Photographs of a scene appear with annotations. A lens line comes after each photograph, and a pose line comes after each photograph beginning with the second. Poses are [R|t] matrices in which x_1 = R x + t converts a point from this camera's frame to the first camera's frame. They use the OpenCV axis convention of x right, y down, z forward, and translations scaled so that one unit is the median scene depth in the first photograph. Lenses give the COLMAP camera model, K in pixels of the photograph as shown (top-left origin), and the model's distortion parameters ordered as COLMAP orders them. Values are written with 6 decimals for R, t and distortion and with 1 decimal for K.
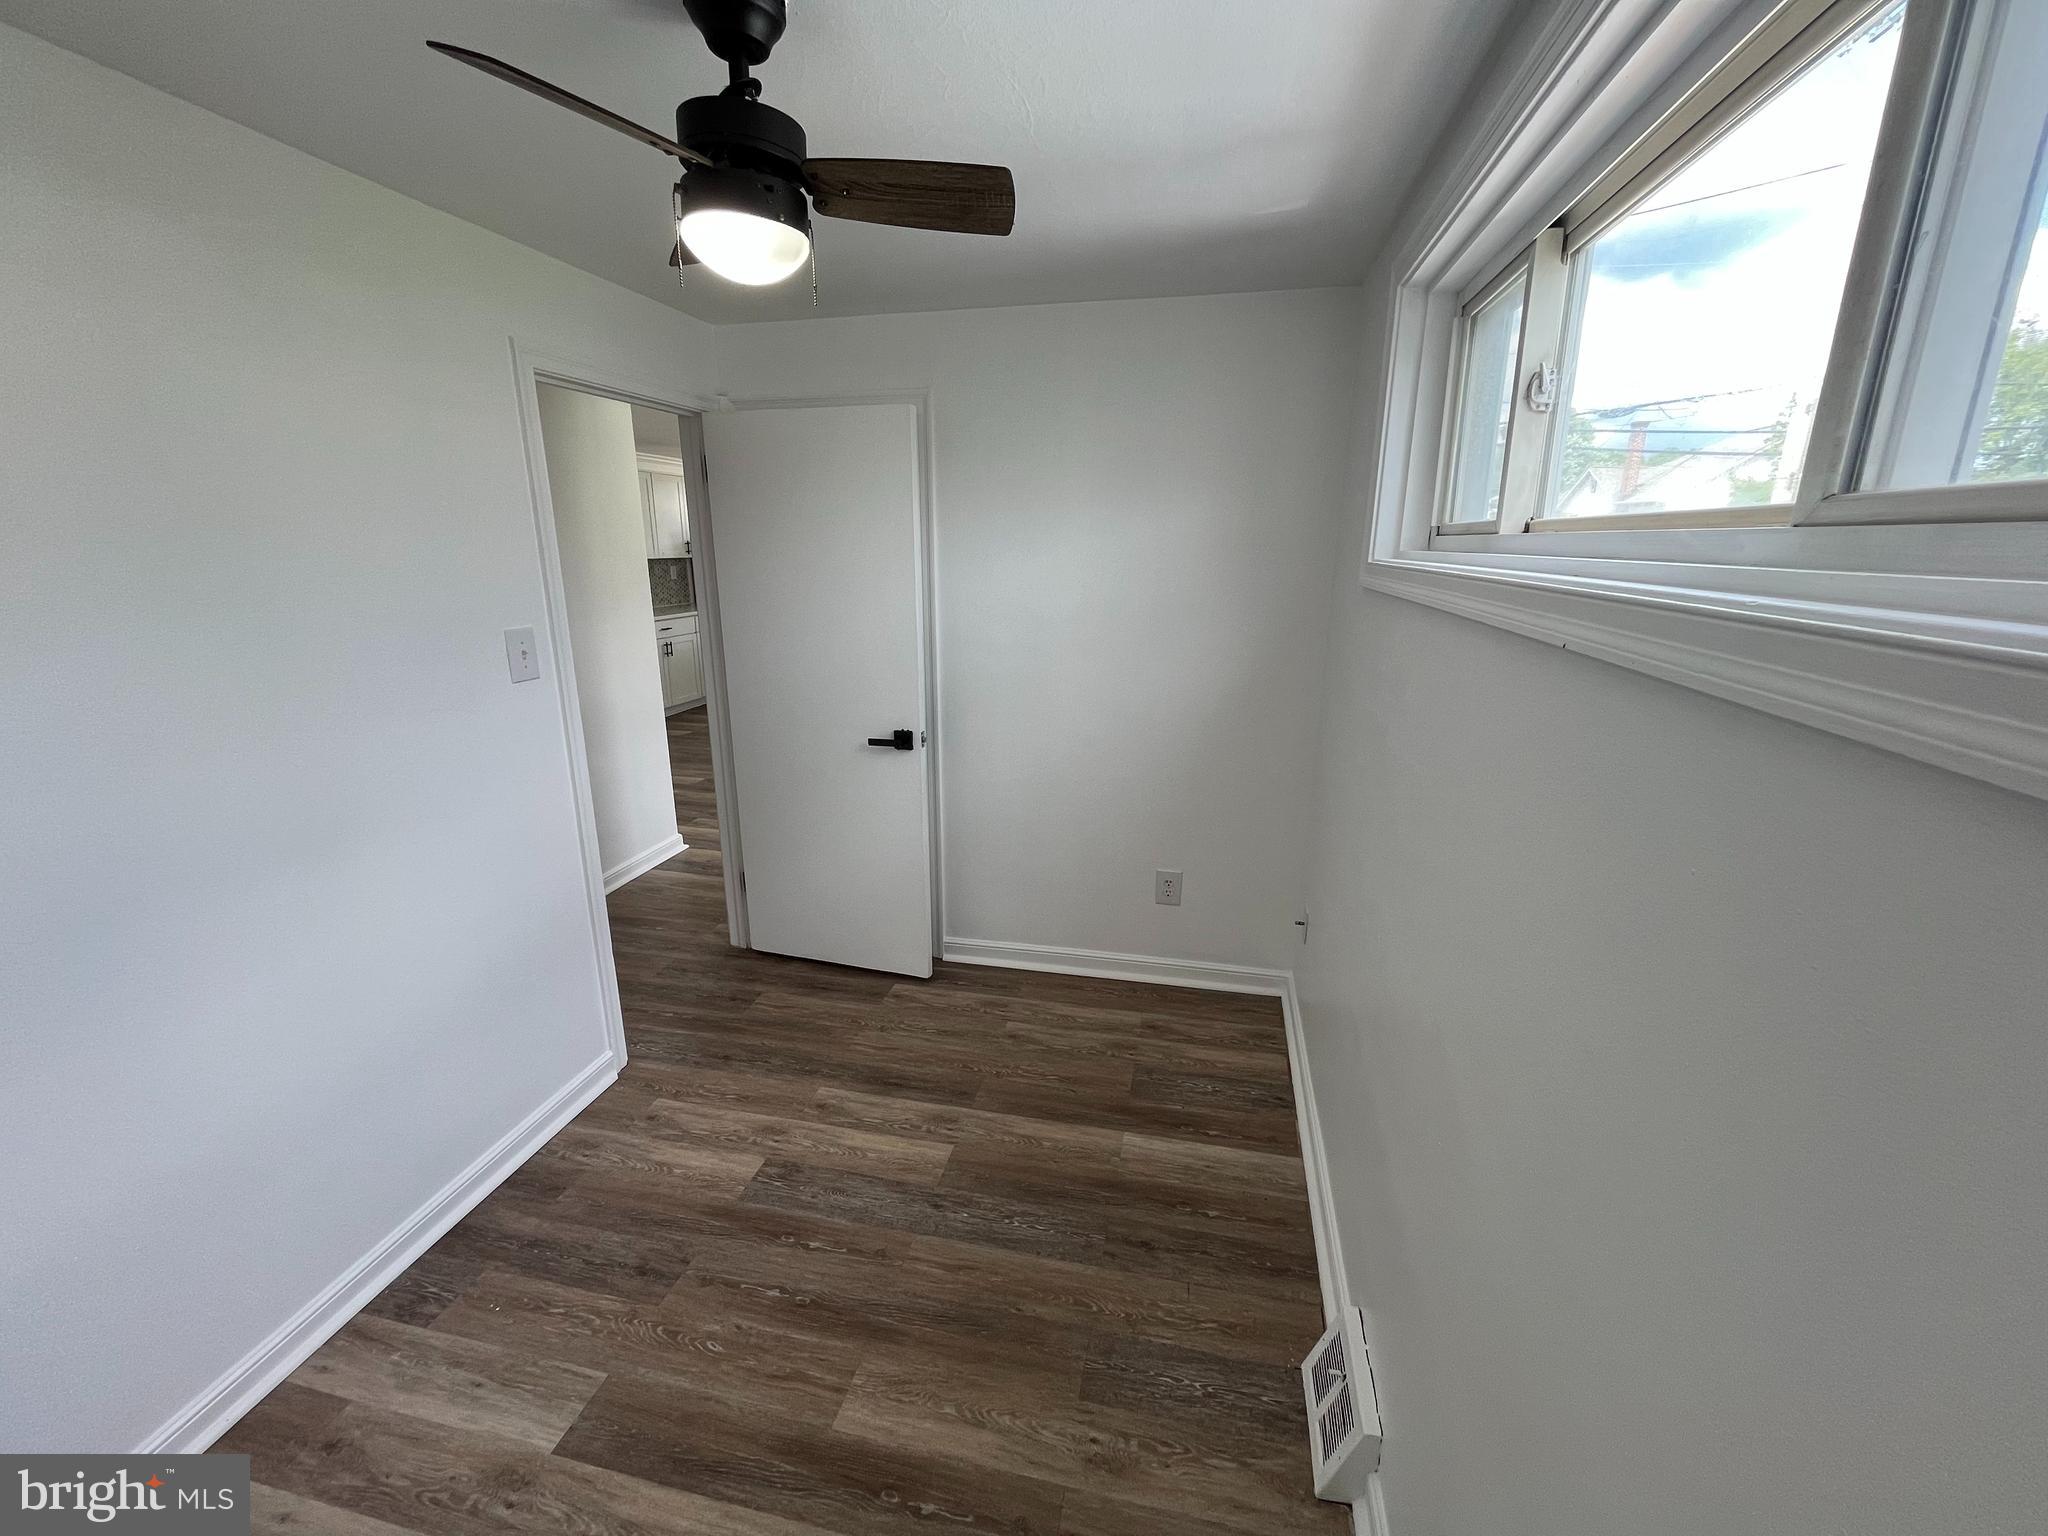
lens RADIAL K [[823.7, 0, 1031.1], [0, 823.7, 767.0], [0, 0, 1]] dist [-0.002481, -0.000519]
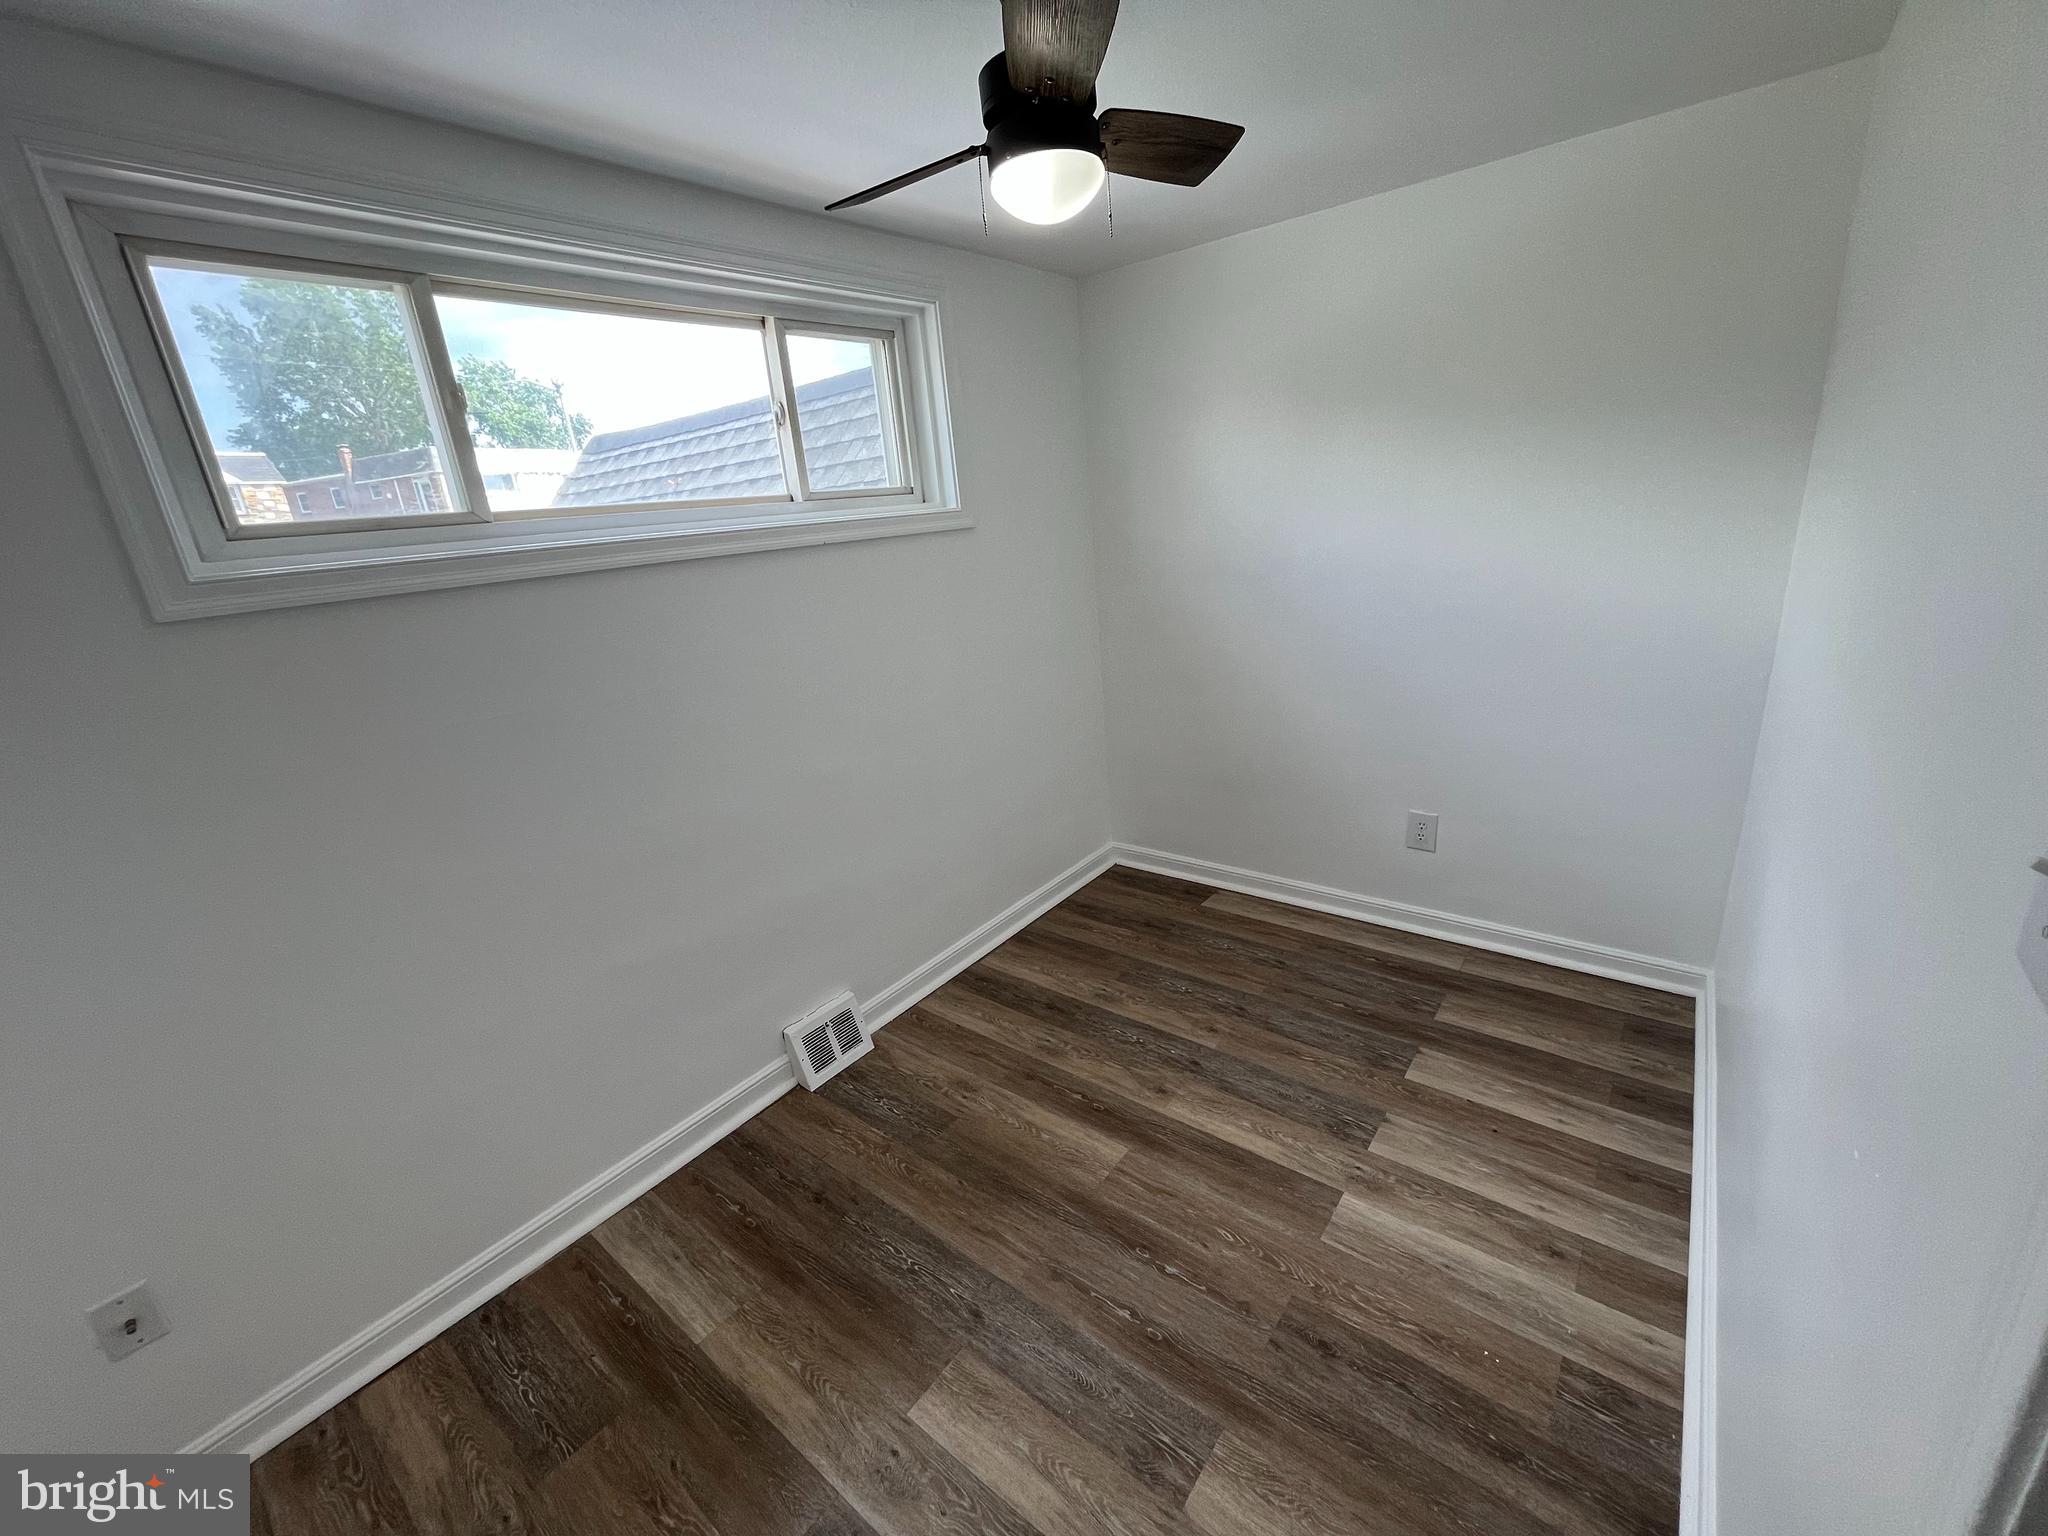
lens RADIAL K [[823.7, 0, 1031.1], [0, 823.7, 767.0], [0, 0, 1]] dist [-0.002481, -0.000519]
pose [[-0.897062, -0.063344, 0.437341, -0.545745], [0.193168, 0.833903, 0.517002, -0.368722], [-0.397449, 0.548263, -0.735827, 1.443698]]
